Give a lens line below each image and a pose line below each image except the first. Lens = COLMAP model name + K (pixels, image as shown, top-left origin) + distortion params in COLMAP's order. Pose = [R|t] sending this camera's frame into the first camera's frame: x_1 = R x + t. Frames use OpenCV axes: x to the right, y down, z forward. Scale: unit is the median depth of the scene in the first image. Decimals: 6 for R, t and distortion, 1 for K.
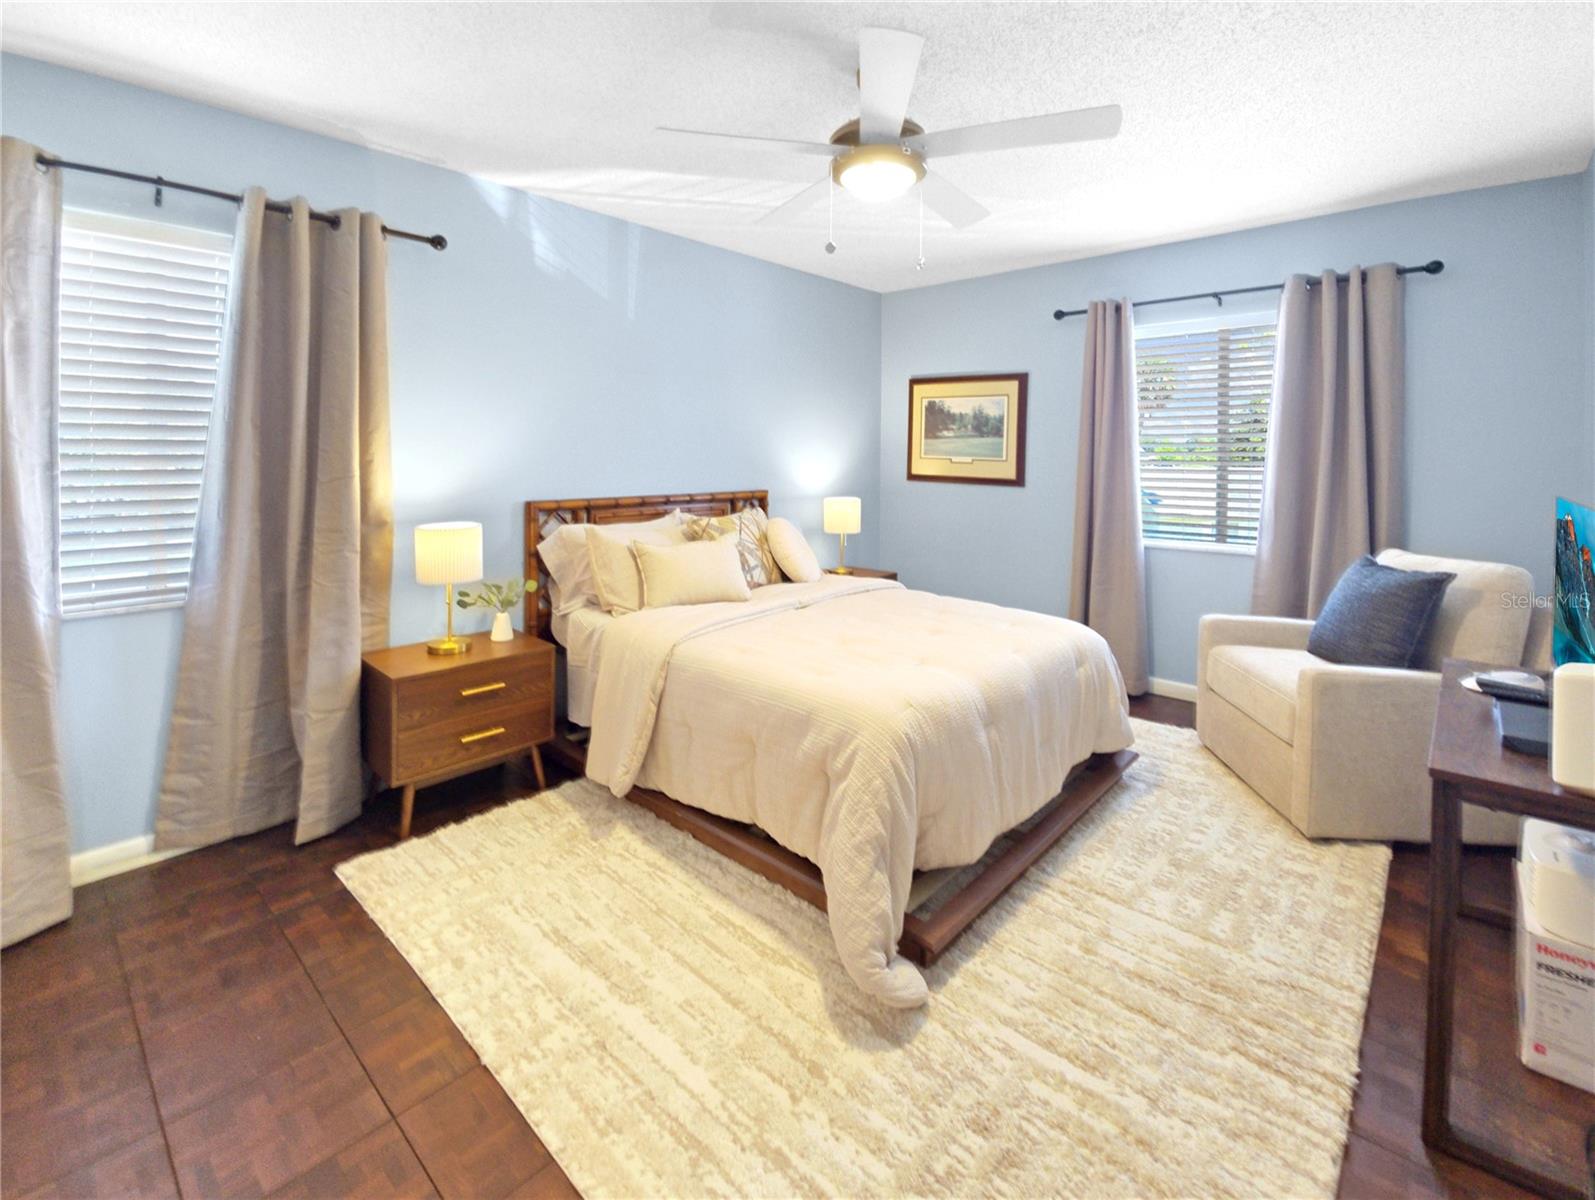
lens RADIAL K [[733.5, 0, 801.4], [0, 733.5, 461.1], [0, 0, 1]] dist [0.000593, -0.000245]
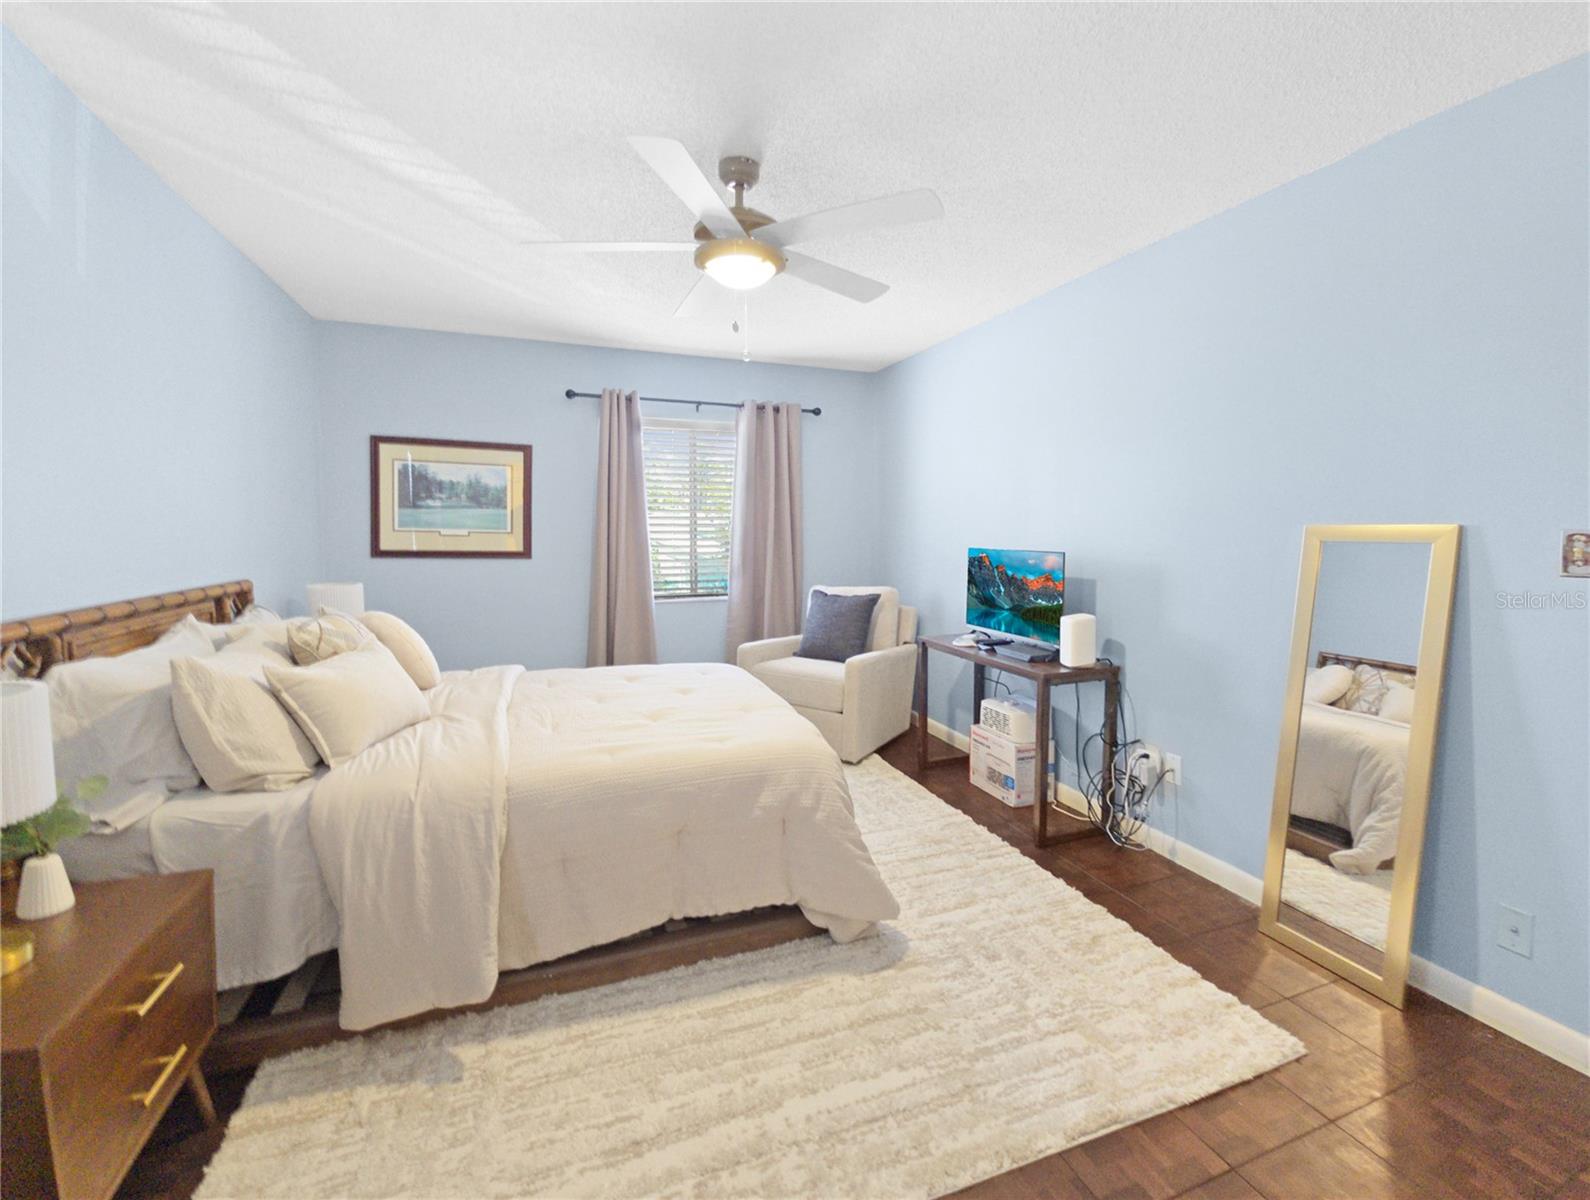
lens RADIAL K [[690.2, 0, 831.7], [0, 690.2, 567.7], [0, 0, 1]] dist [-0.002072, 0.000087]
pose [[0.429249, -0.055679, 0.901469, -0.414147], [0.007650, 0.998286, 0.058016, -0.004769], [-0.903154, -0.018007, 0.428939, 0.240944]]
